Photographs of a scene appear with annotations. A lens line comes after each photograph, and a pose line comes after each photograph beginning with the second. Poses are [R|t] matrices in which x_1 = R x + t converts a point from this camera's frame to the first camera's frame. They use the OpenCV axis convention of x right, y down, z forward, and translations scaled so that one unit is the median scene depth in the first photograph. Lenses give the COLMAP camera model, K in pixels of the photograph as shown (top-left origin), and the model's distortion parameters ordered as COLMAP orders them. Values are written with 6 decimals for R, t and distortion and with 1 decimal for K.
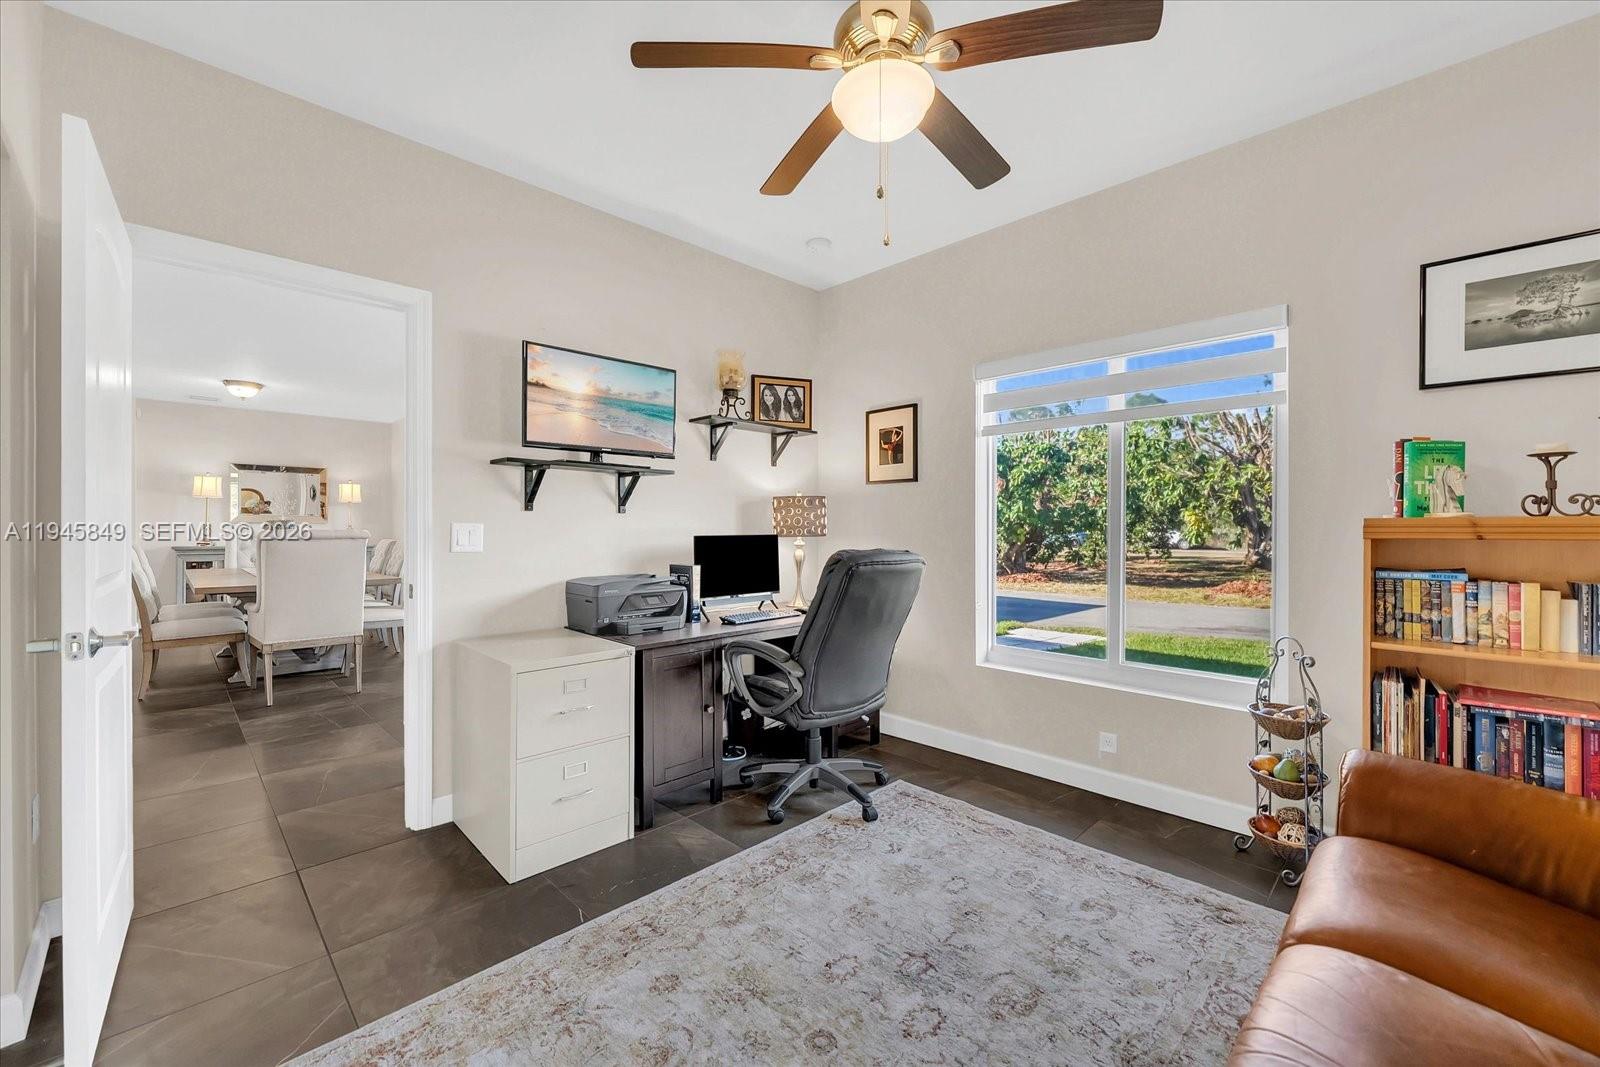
lens RADIAL K [[656.1, 0, 819.8], [0, 656.1, 531.5], [0, 0, 1]] dist [0.001229, 0.000120]
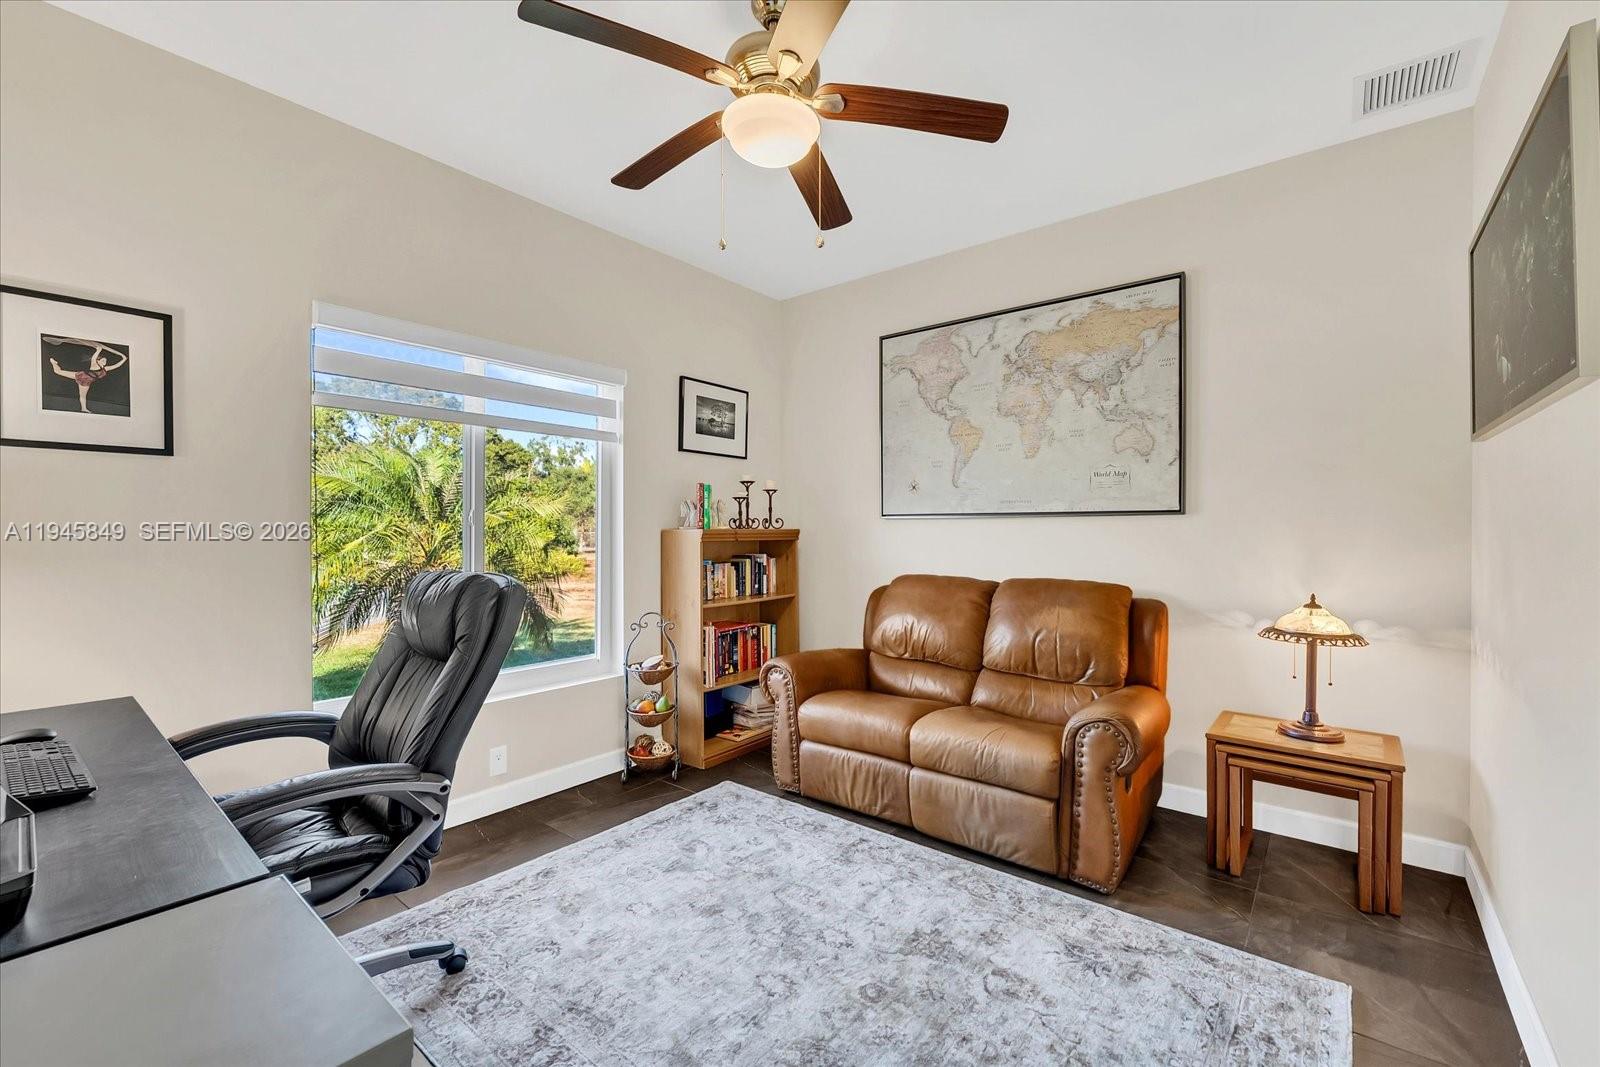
lens RADIAL K [[656.1, 0, 819.8], [0, 656.1, 531.5], [0, 0, 1]] dist [0.001229, 0.000120]
pose [[-0.107719, -0.000670, 0.994181, -0.714309], [0.007818, 0.999968, 0.001521, -0.011493], [-0.994151, 0.007936, -0.107710, 0.777556]]
